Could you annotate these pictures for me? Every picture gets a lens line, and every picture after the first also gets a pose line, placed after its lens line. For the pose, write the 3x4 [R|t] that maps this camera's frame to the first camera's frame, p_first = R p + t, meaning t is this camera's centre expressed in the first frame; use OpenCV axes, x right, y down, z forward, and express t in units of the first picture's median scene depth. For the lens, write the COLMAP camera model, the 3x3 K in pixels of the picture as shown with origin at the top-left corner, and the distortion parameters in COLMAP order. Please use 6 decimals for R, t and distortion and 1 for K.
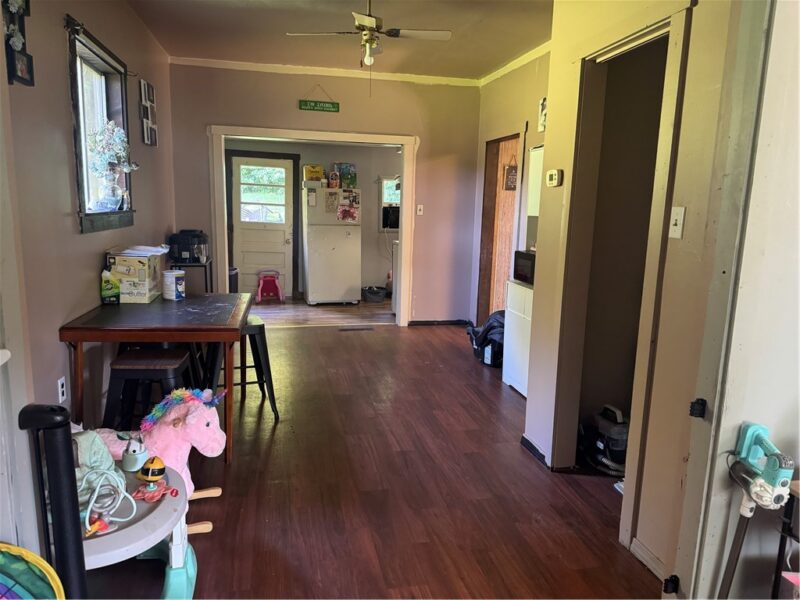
lens RADIAL K [[566.7, 0, 399.9], [0, 566.7, 302.7], [0, 0, 1]] dist [0.037079, -0.025249]
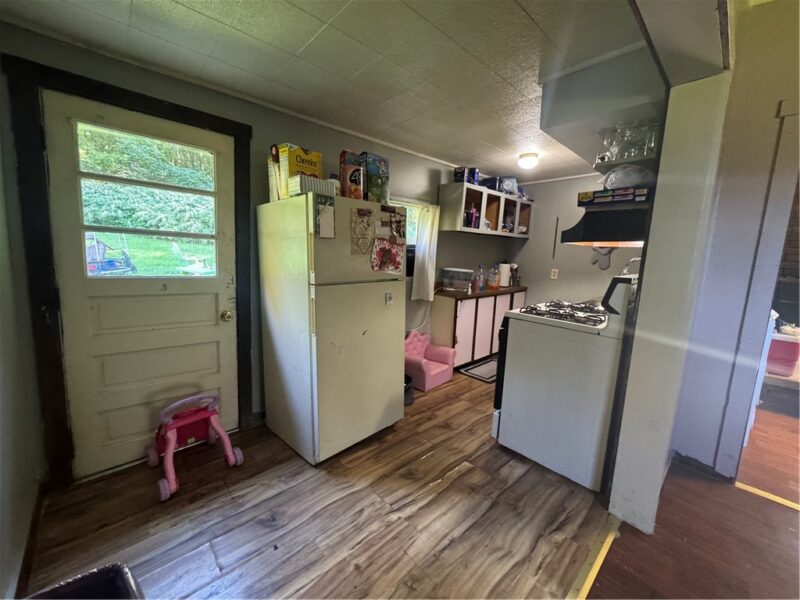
lens RADIAL K [[319.9, 0, 398.0], [0, 319.9, 295.8], [0, 0, 1]] dist [-0.003957, -0.000066]
pose [[0.859023, -0.063945, 0.507928, -0.214420], [0.075471, 0.997146, -0.002104, -0.117119], [-0.506343, 0.040141, 0.861397, 0.729165]]
